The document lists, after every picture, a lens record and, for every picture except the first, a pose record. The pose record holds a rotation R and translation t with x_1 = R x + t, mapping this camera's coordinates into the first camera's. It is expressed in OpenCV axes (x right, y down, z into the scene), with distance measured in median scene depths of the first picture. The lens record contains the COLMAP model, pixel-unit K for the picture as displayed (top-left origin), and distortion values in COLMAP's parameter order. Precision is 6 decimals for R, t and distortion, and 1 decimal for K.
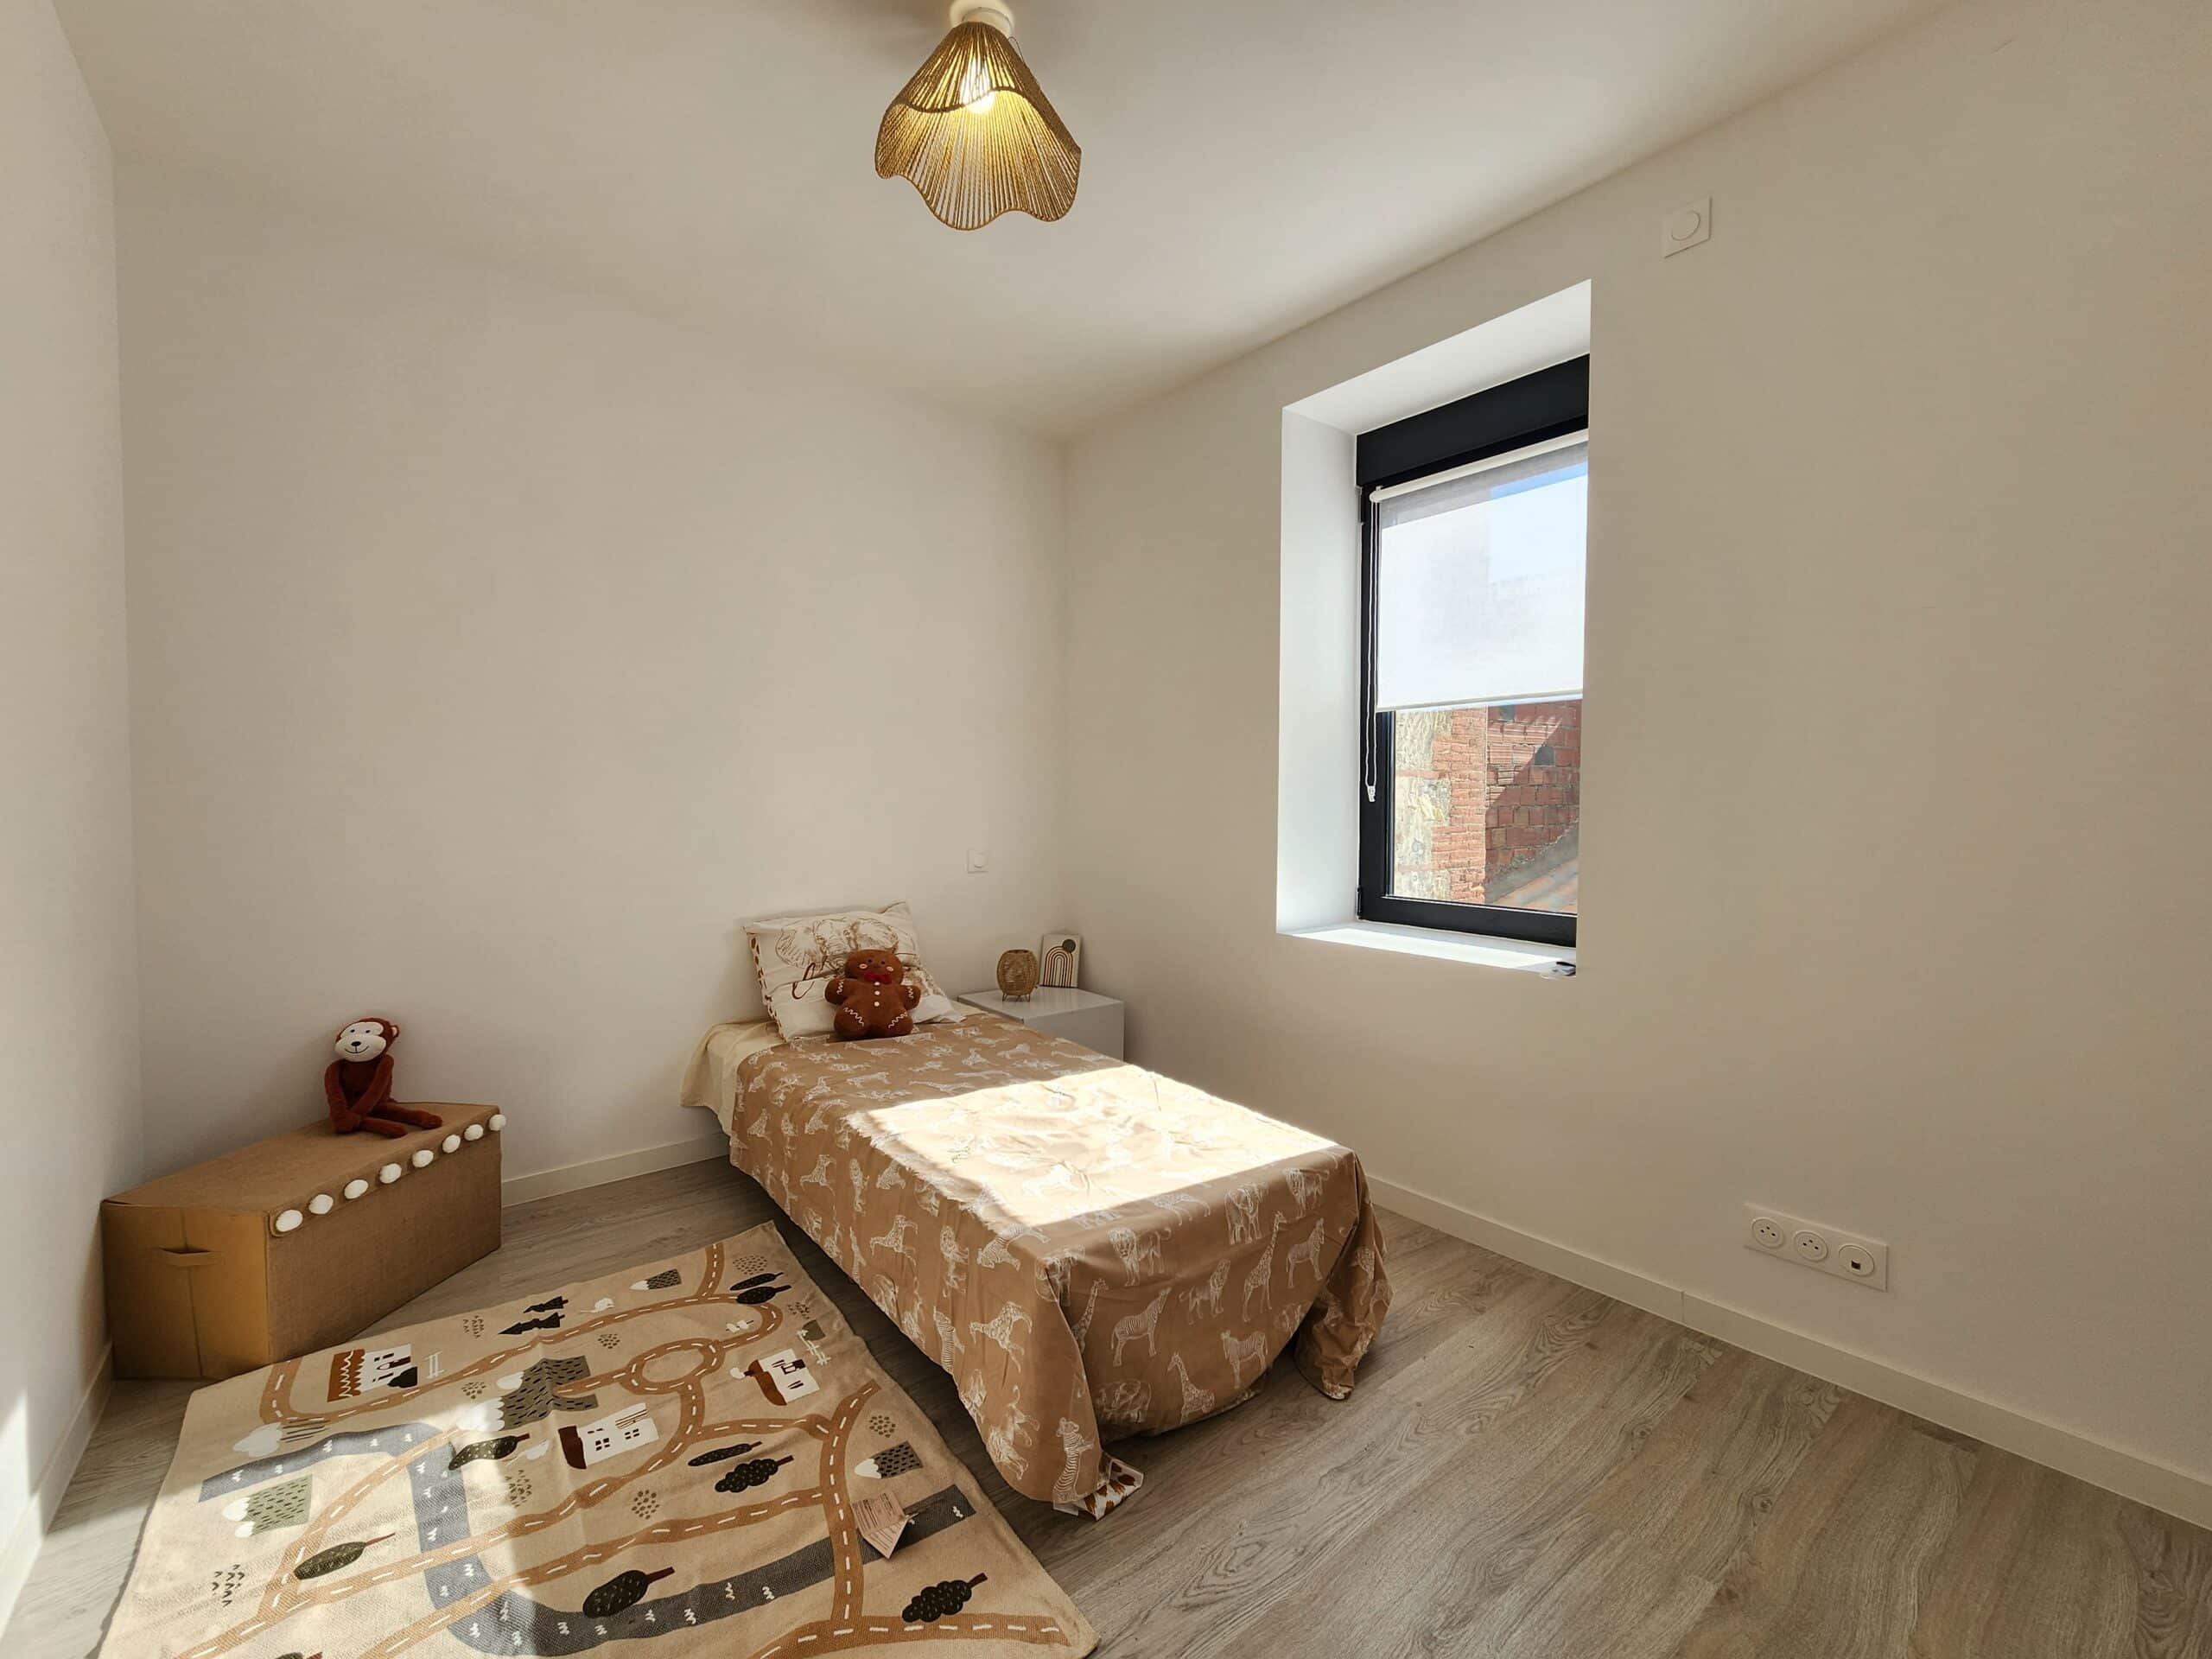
lens RADIAL K [[910.8, 0, 1106.0], [0, 910.8, 829.5], [0, 0, 1]] dist [0.007498, -0.009928]
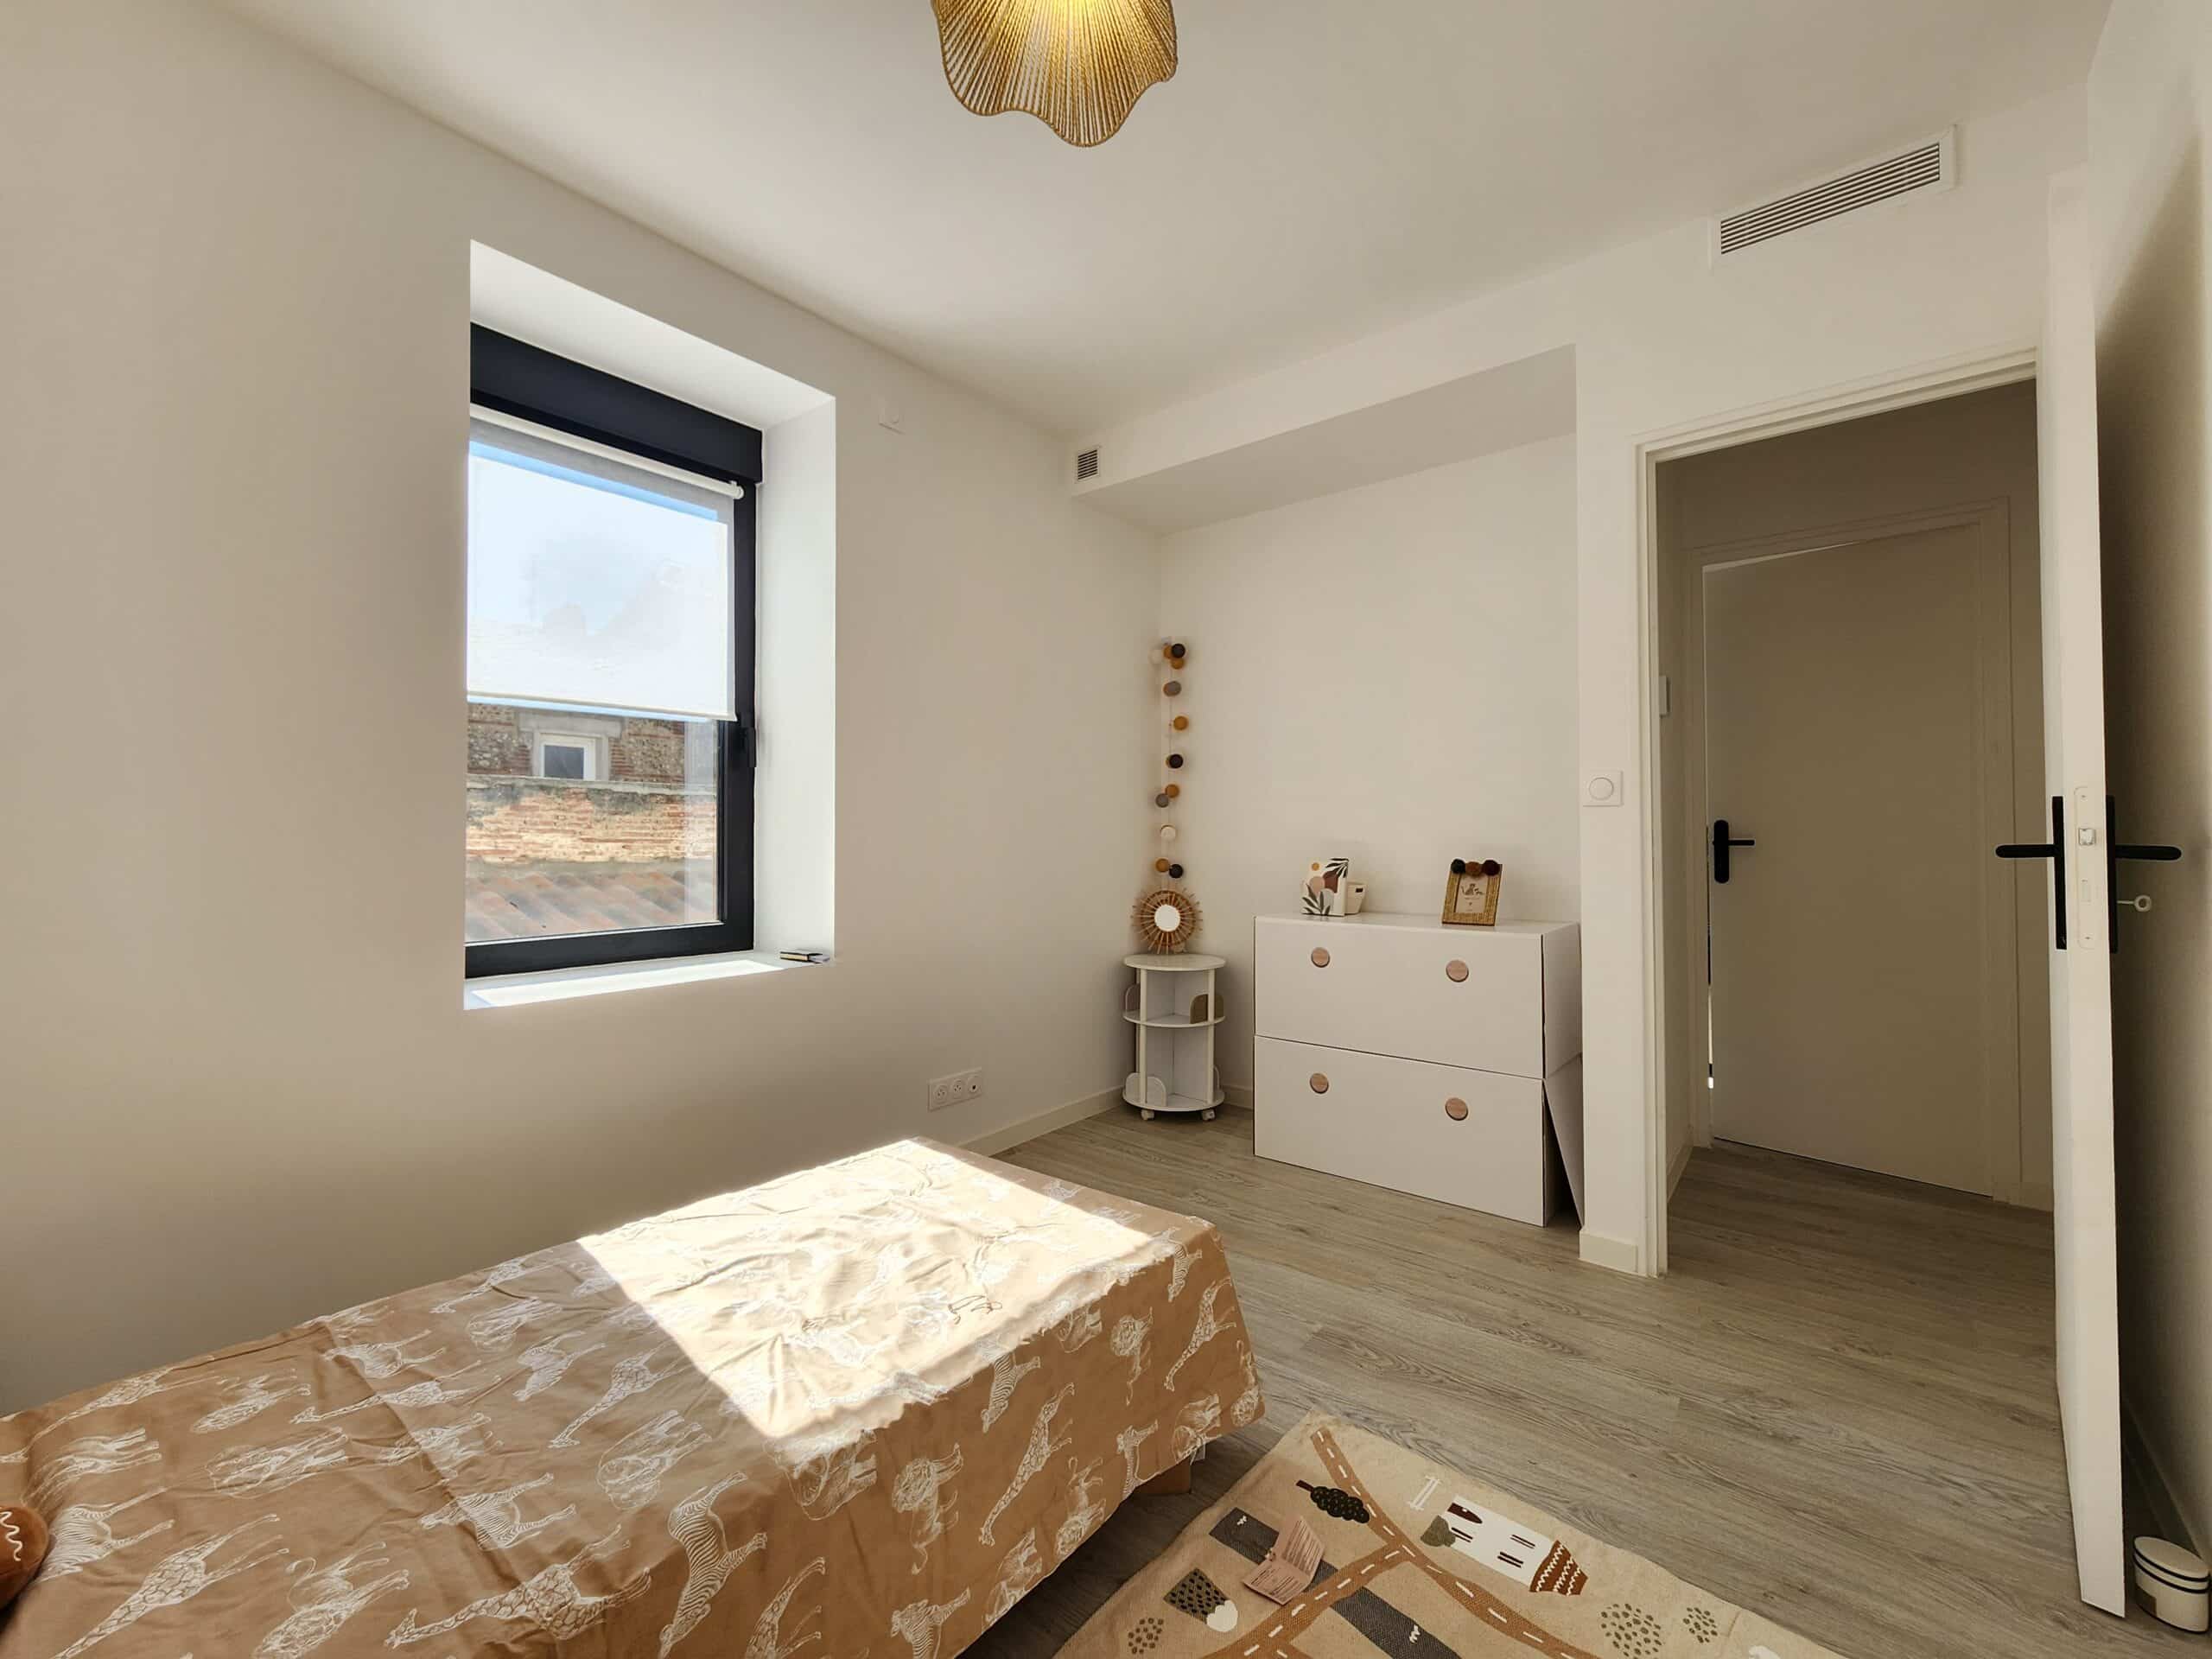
lens RADIAL K [[908.7, 0, 1106.0], [0, 908.7, 829.5], [0, 0, 1]] dist [-0.001946, 0.000097]
pose [[-0.204945, 0.005017, 0.978761, -0.893096], [0.037059, 0.999310, 0.002638, -0.005246], [-0.978072, 0.036812, -0.204989, 1.072135]]
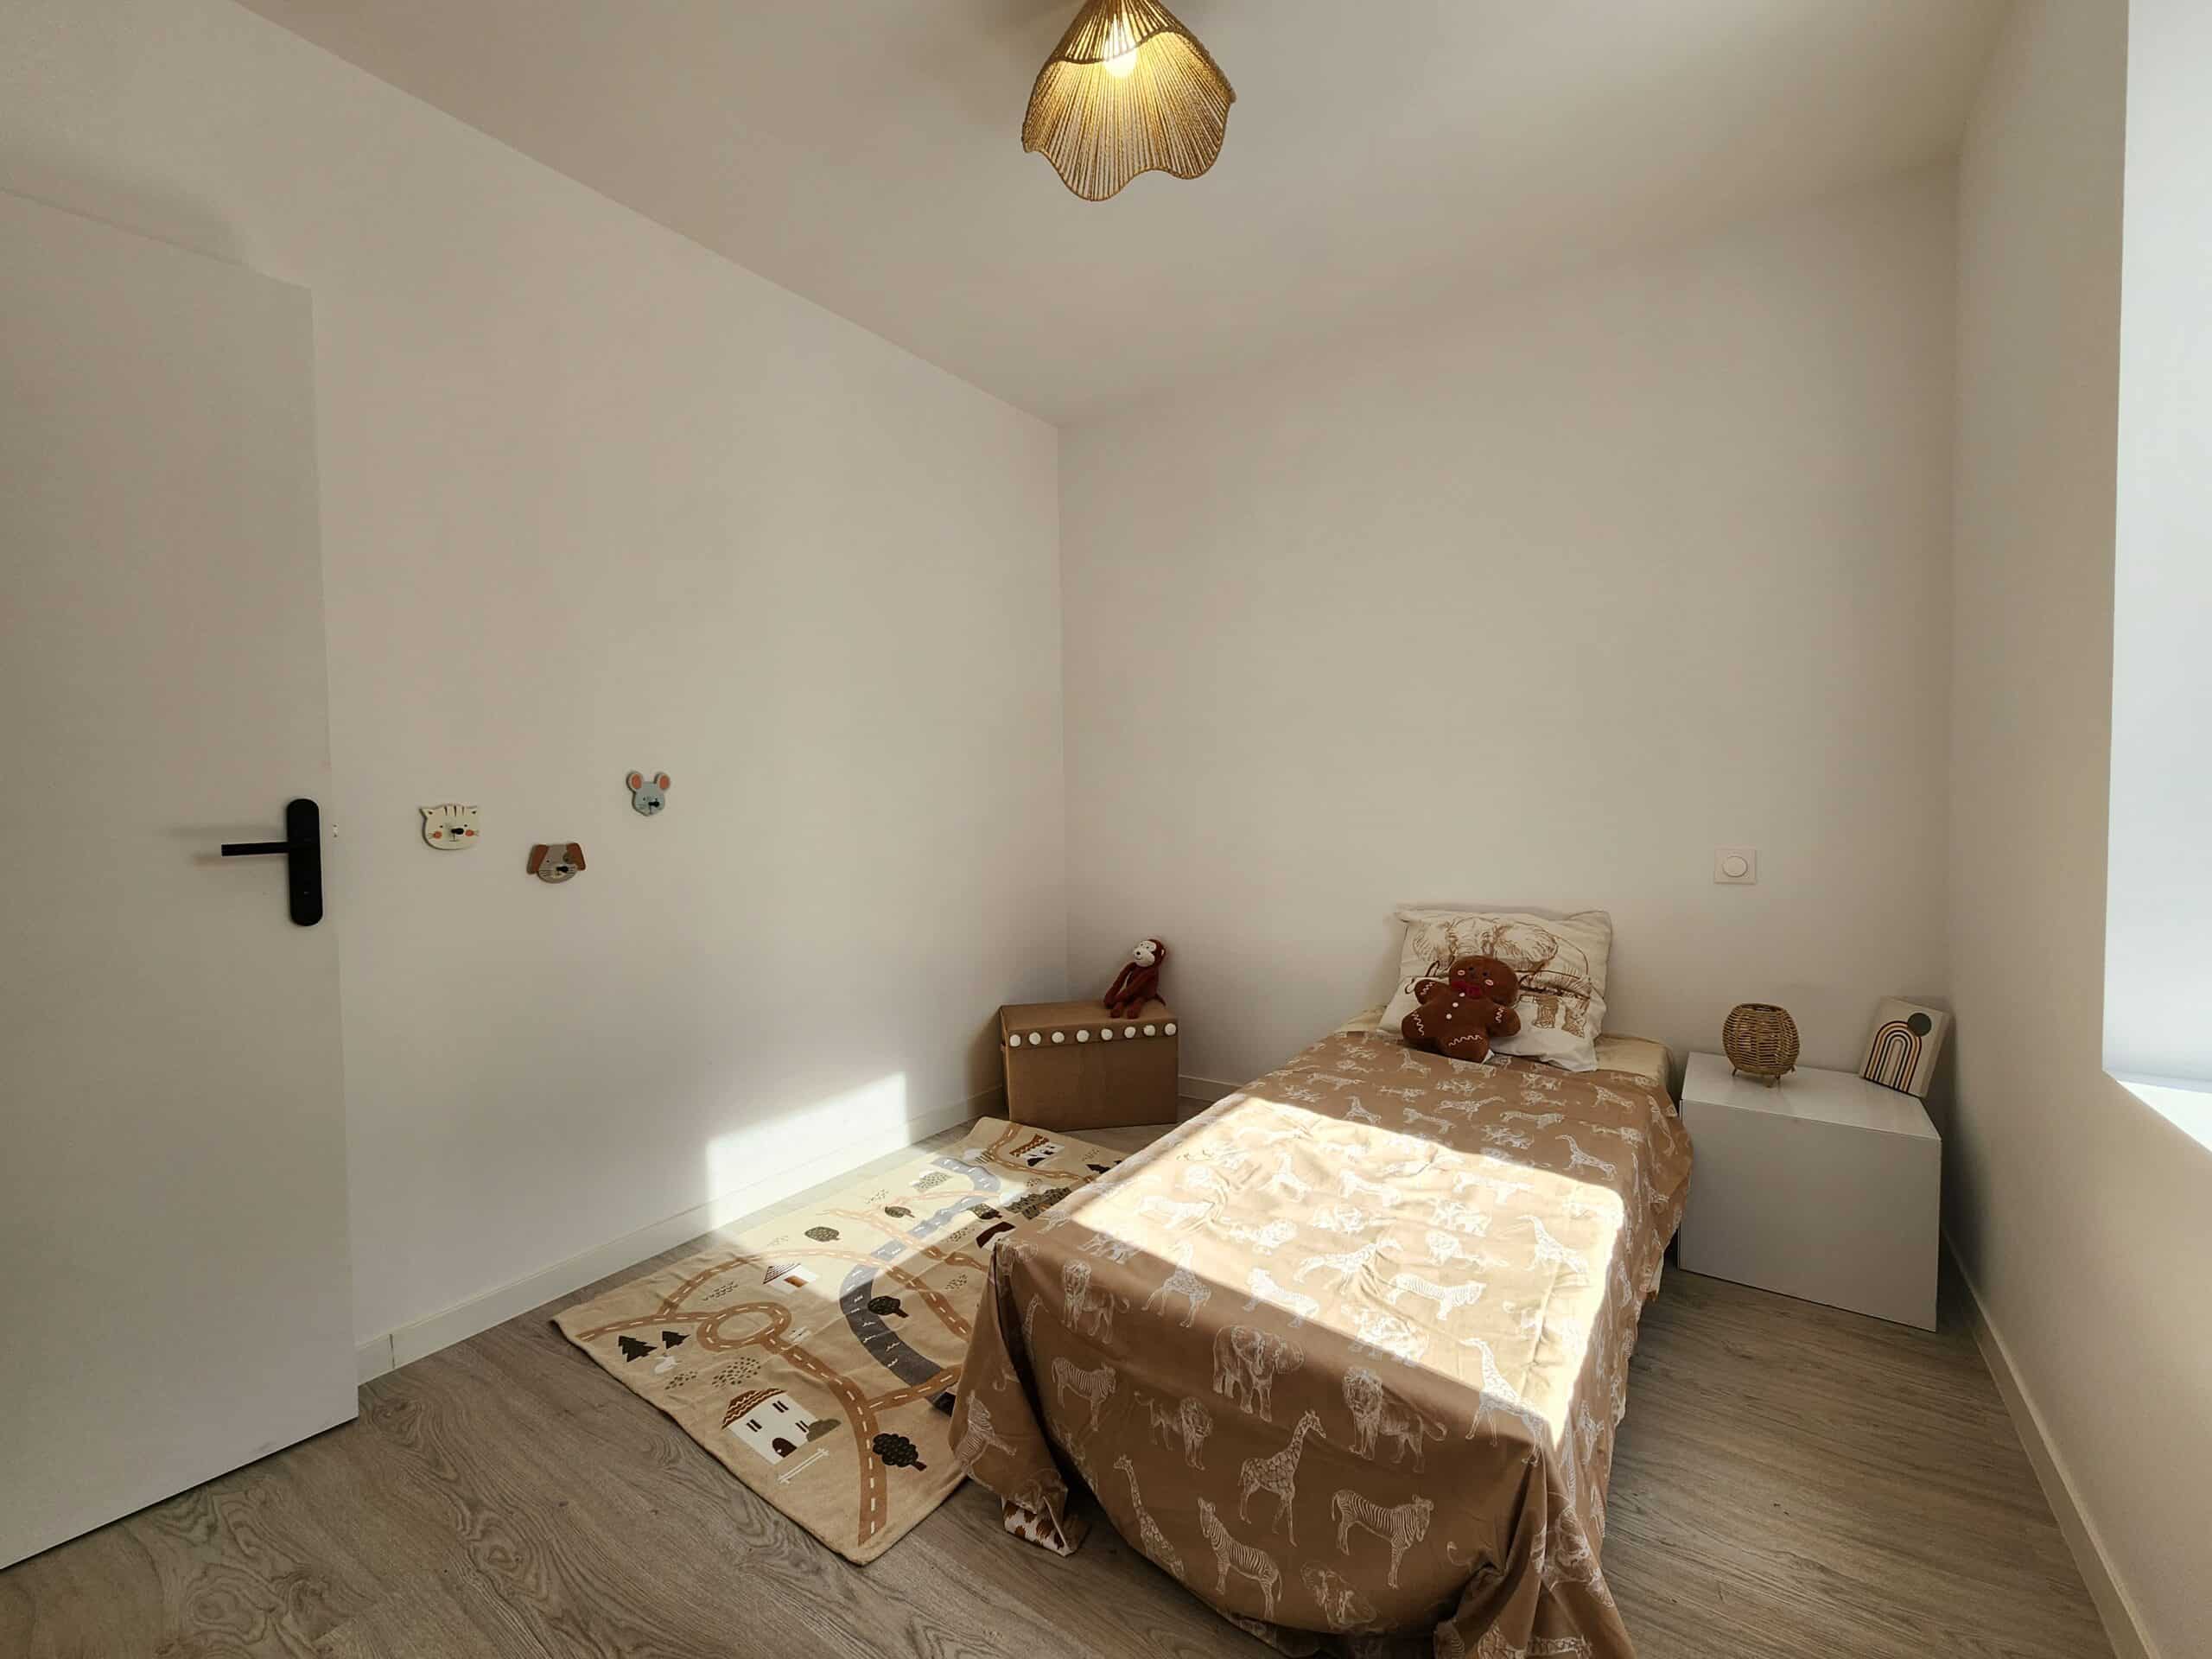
lens RADIAL K [[910.8, 0, 1106.0], [0, 910.8, 829.5], [0, 0, 1]] dist [0.007498, -0.009928]
pose [[0.281805, 0.027985, -0.959064, 0.745035], [-0.016235, 0.999571, 0.024397, -0.006114], [0.959334, 0.008695, 0.282138, 0.664173]]
